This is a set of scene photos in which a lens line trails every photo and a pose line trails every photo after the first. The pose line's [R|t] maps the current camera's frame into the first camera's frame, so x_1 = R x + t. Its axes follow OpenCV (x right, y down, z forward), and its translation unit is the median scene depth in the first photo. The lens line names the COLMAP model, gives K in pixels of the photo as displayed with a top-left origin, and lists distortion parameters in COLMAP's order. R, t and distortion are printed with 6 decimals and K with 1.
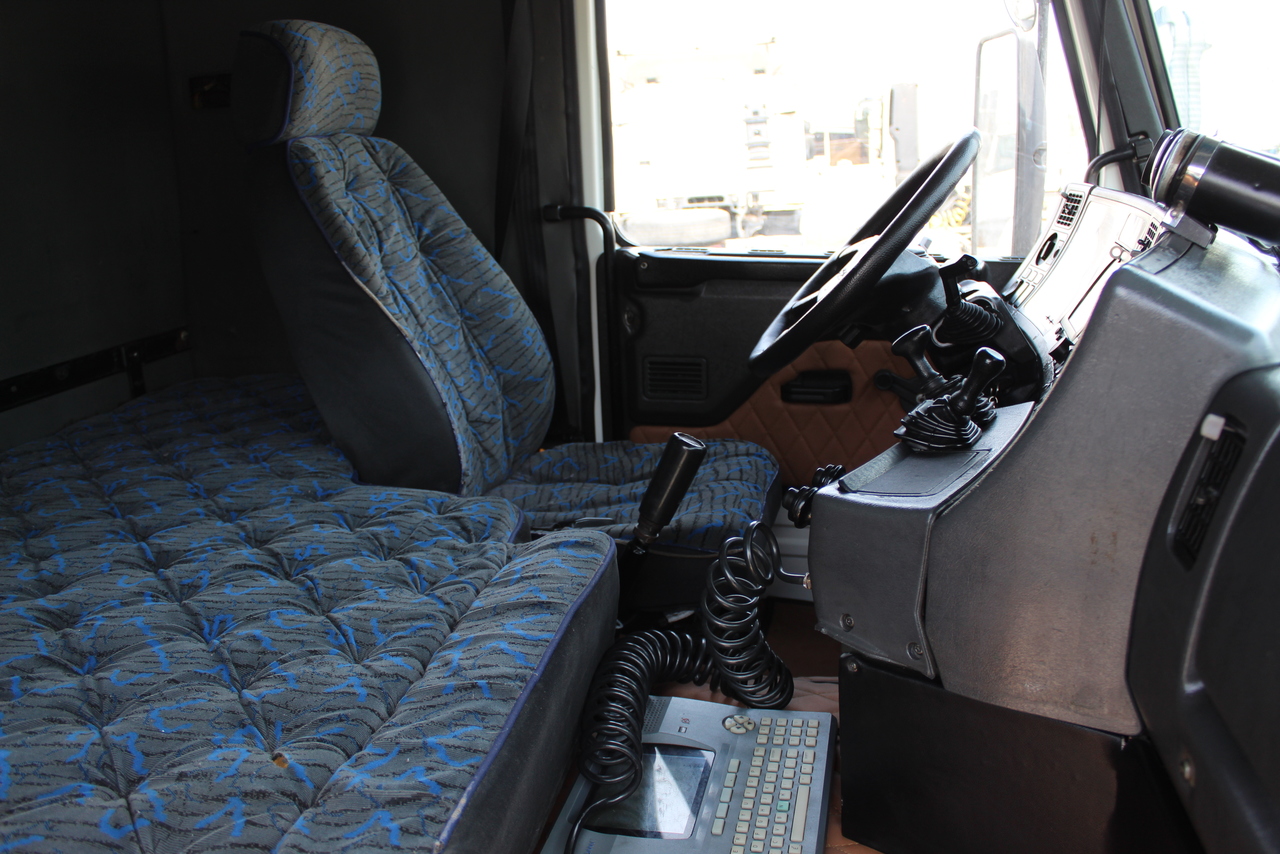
lens RADIAL K [[1092.9, 0, 645.8], [0, 1092.9, 441.0], [0, 0, 1]] dist [-0.163455, 0.155605]
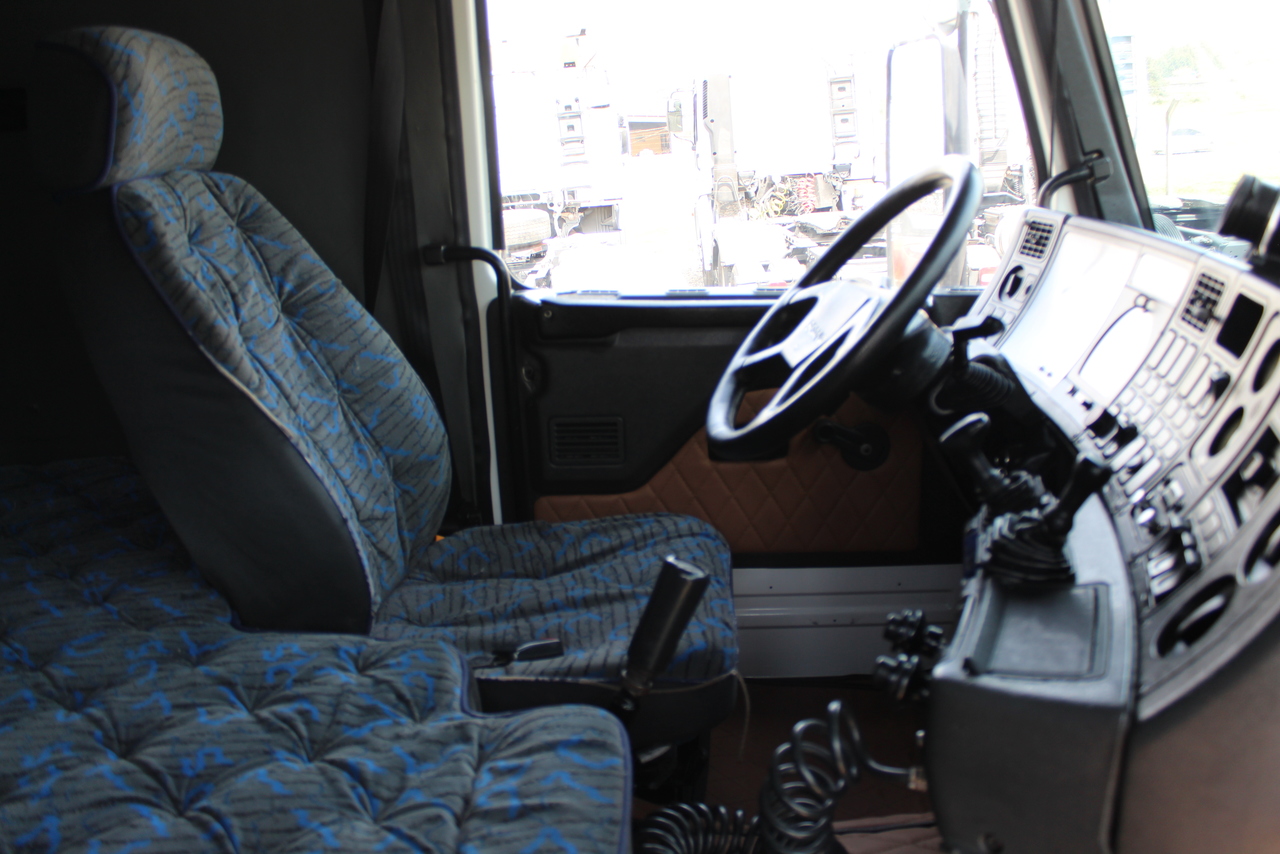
lens RADIAL K [[1086.1, 0, 640.0], [0, 1086.1, 427.0], [0, 0, 1]] dist [-0.165928, 0.167079]
pose [[0.982225, -0.059400, 0.178060, -0.093464], [0.059241, 0.998224, 0.006214, -0.079344], [-0.178113, 0.004445, 0.984000, 0.165768]]
